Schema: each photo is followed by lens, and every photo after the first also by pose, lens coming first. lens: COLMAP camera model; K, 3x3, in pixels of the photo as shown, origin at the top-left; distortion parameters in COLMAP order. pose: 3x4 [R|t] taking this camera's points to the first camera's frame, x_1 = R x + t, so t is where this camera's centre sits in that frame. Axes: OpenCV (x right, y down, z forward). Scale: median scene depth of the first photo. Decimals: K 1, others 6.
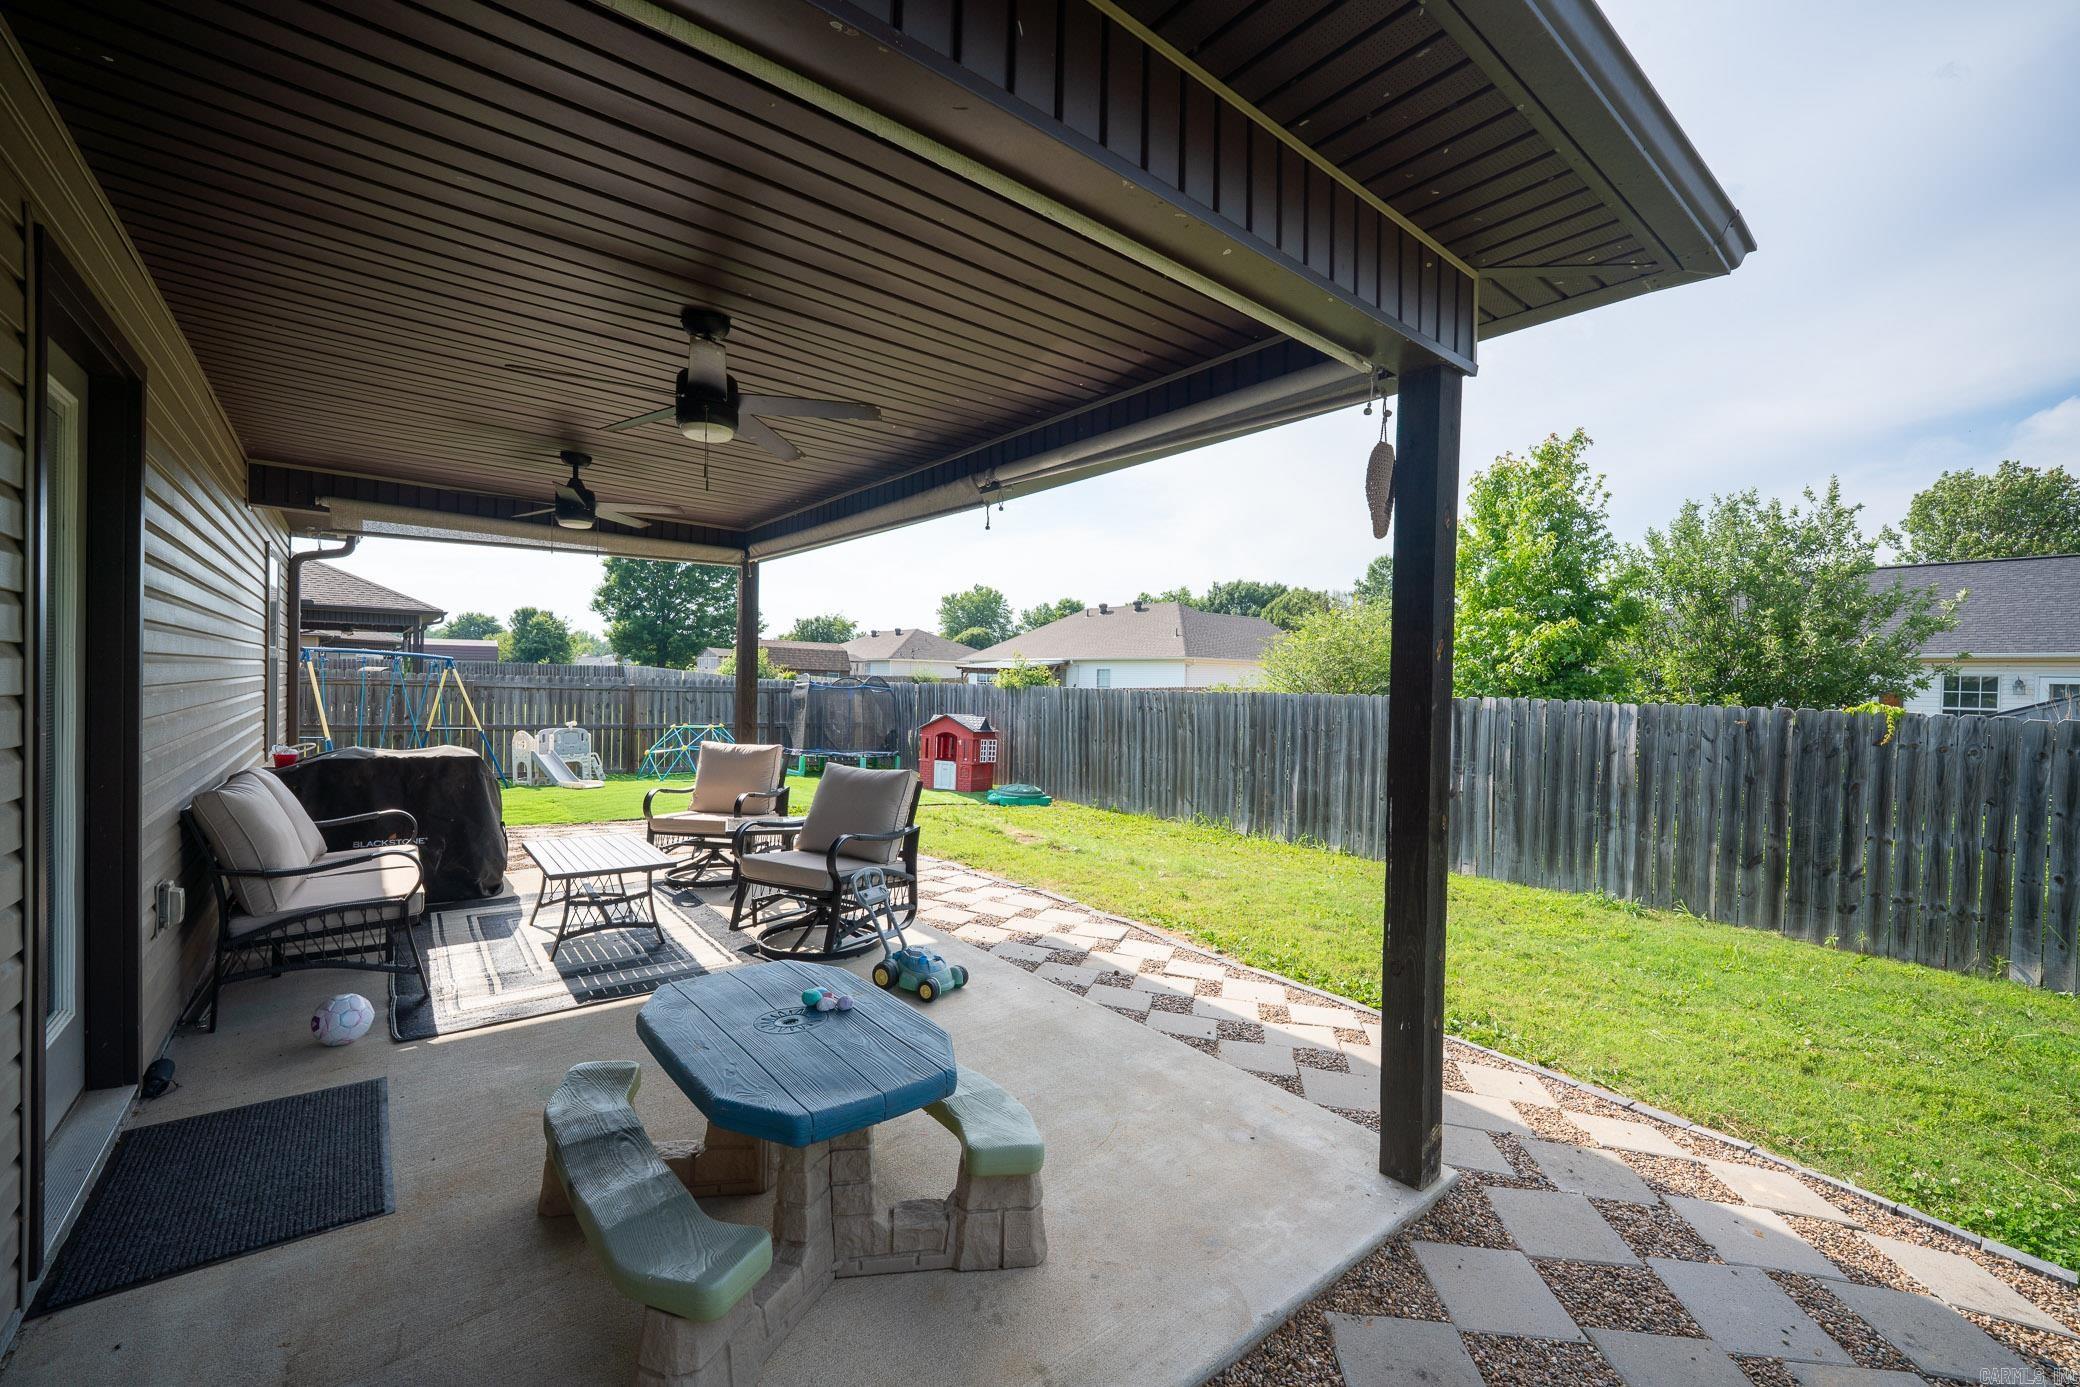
lens RADIAL K [[835.2, 0, 1043.3], [0, 835.2, 695.7], [0, 0, 1]] dist [-0.002350, -0.000450]
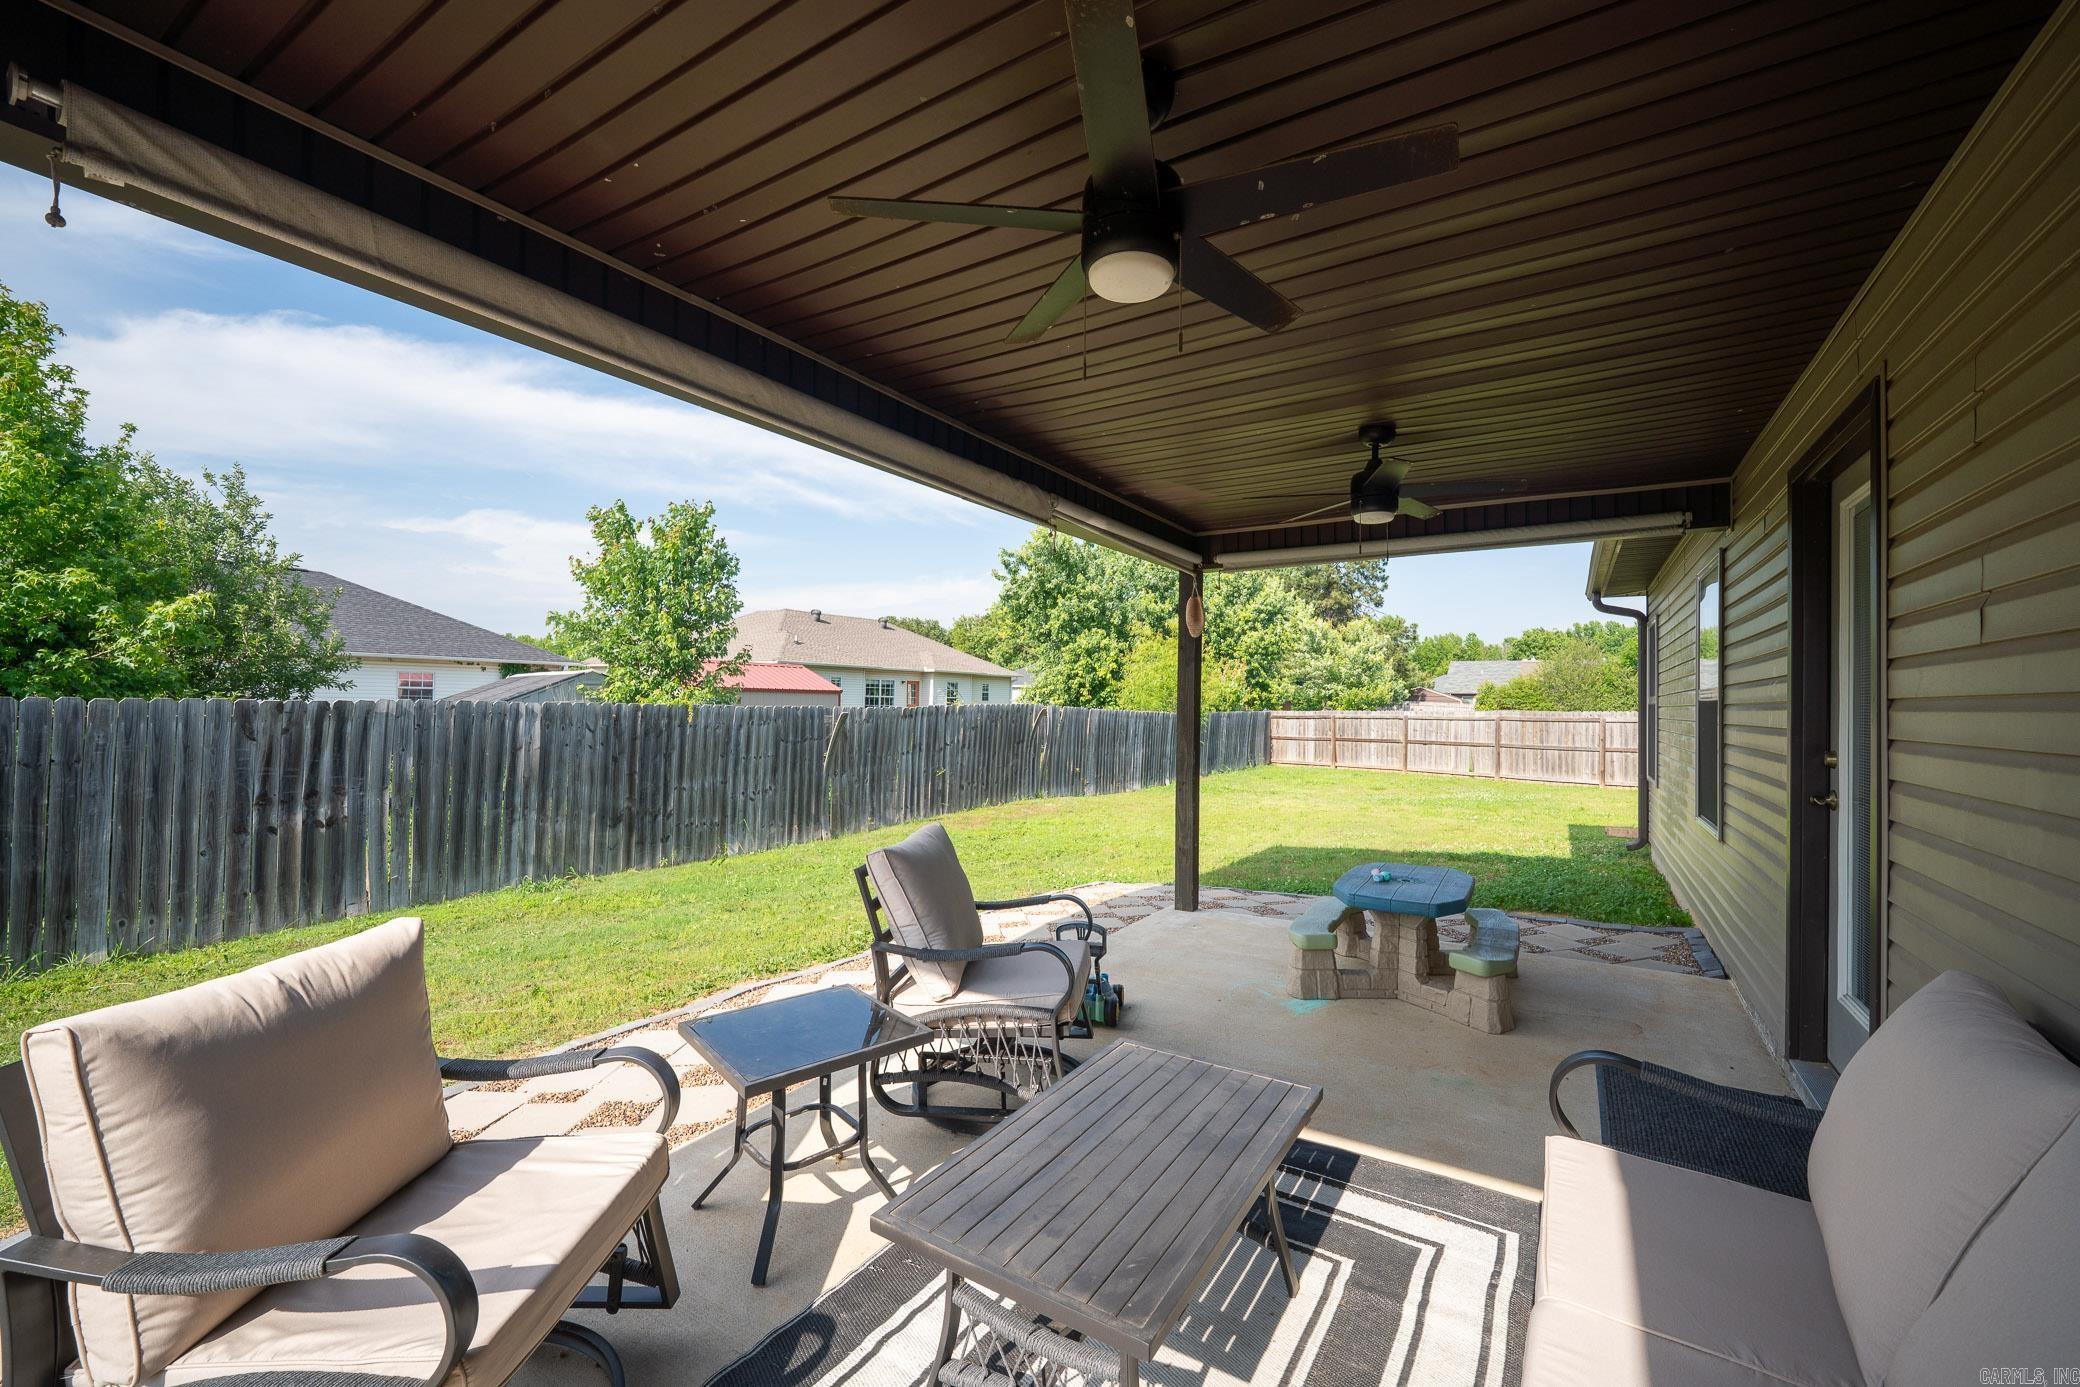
lens RADIAL K [[835.2, 0, 1050.4], [0, 835.2, 699.0], [0, 0, 1]] dist [-0.002350, -0.000450]
pose [[-0.329140, -0.022909, 0.944003, -0.581460], [-0.006228, 0.999737, 0.022090, -0.025075], [-0.944261, 0.001392, -0.329196, 0.755288]]
